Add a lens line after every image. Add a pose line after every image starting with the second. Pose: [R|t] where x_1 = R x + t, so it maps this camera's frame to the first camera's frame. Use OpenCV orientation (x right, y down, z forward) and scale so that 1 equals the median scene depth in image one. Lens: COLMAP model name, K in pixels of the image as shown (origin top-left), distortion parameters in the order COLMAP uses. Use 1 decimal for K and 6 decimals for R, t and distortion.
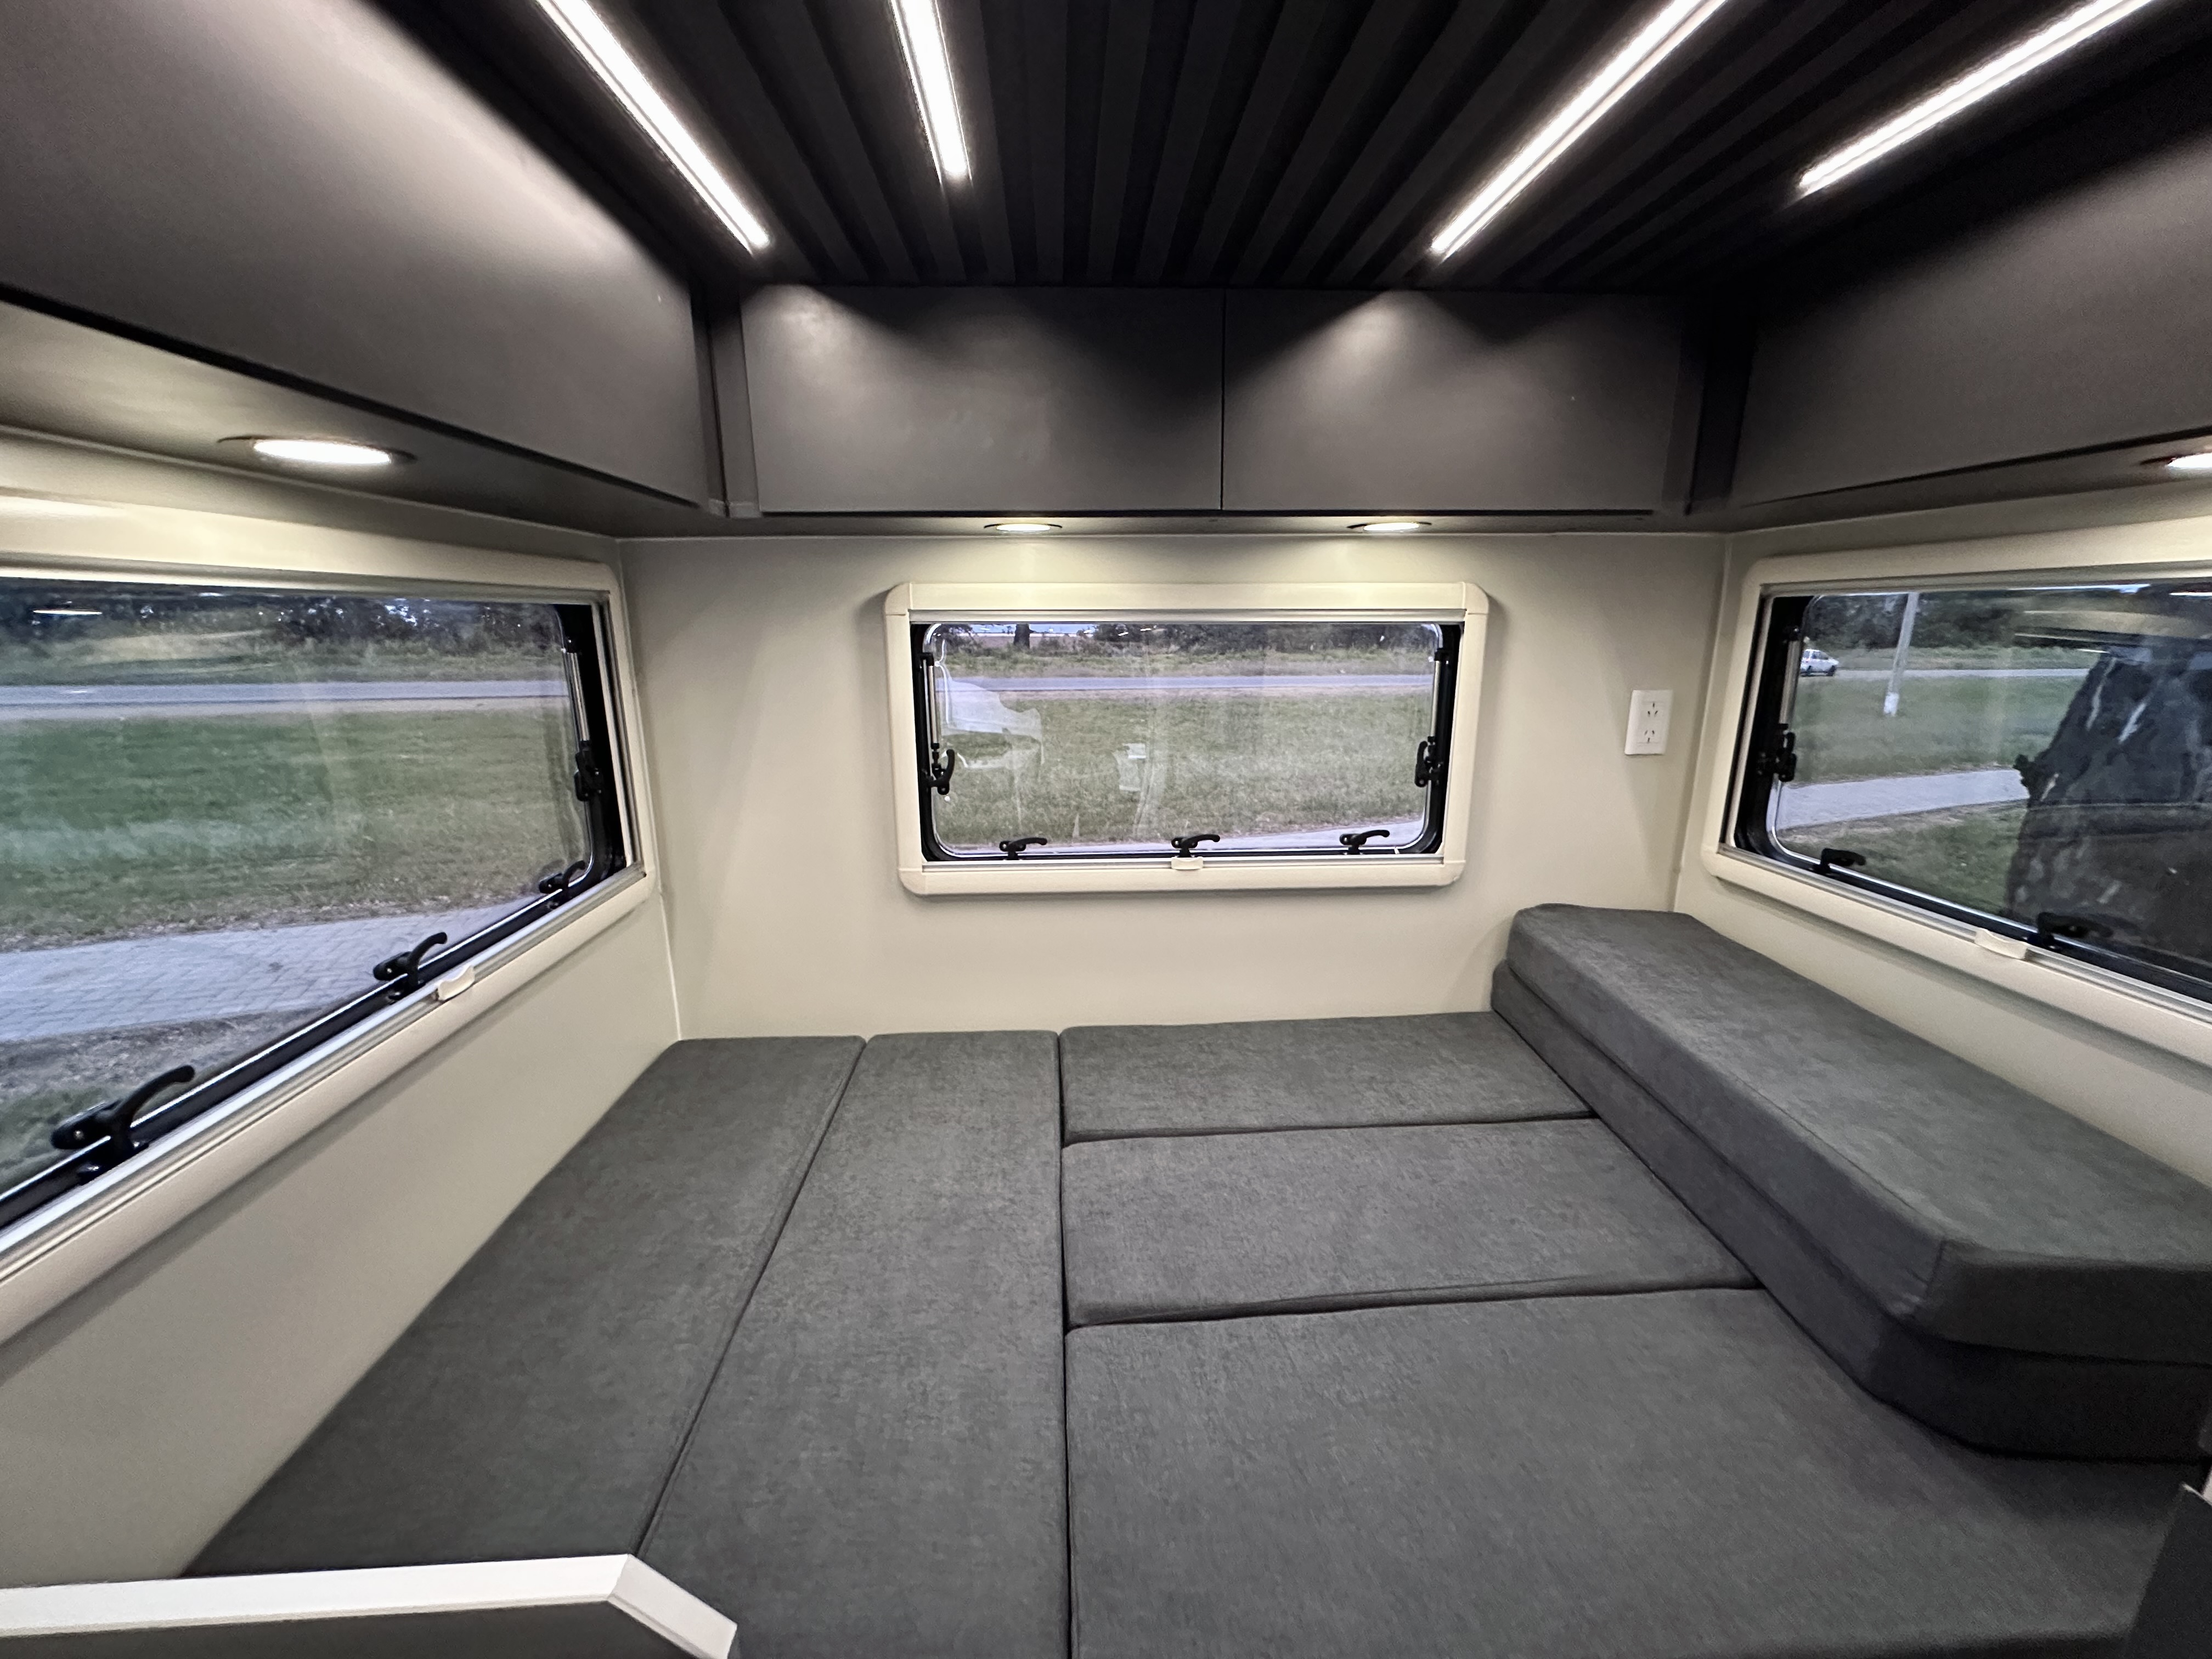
lens RADIAL K [[885.6, 0, 1104.7], [0, 885.6, 831.8], [0, 0, 1]] dist [-0.002897, 0.001134]
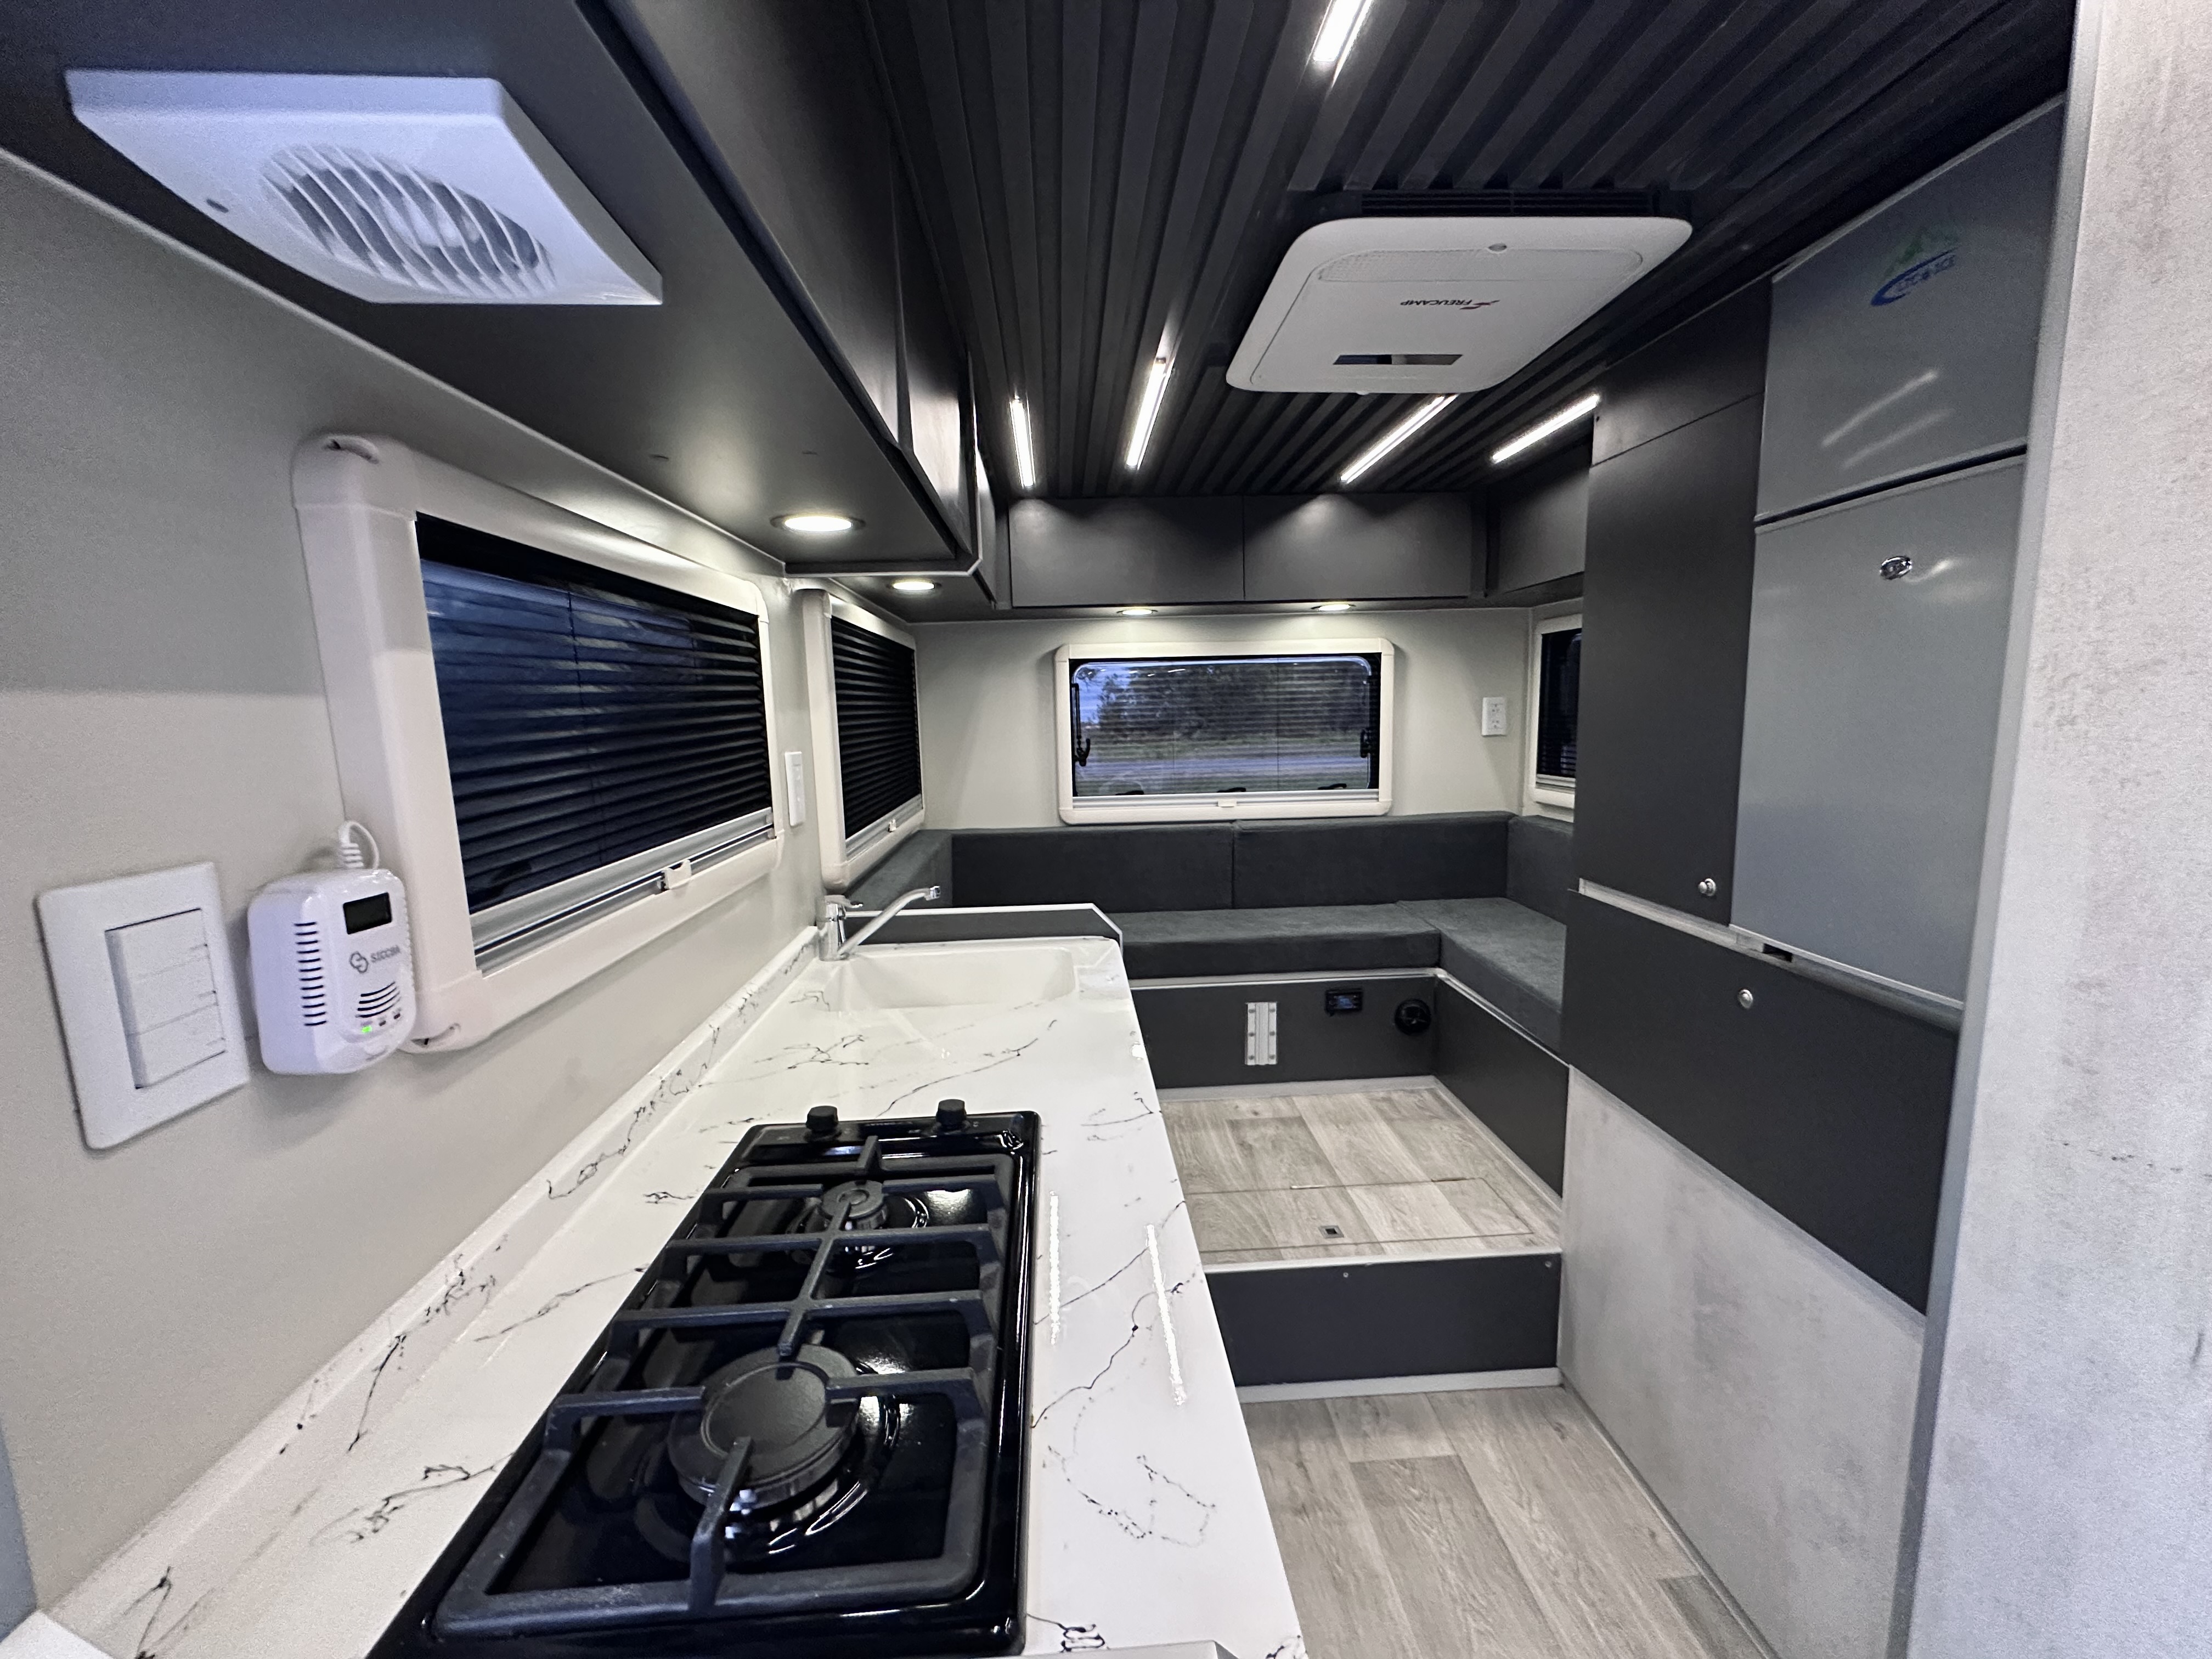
lens RADIAL K [[885.6, 0, 1102.2], [0, 885.6, 831.5], [0, 0, 1]] dist [-0.002897, 0.001134]
pose [[0.999764, -0.020645, -0.006812, -0.170349], [0.019846, 0.994627, -0.101599, 0.320606], [0.008873, 0.101440, 0.994802, -0.855122]]
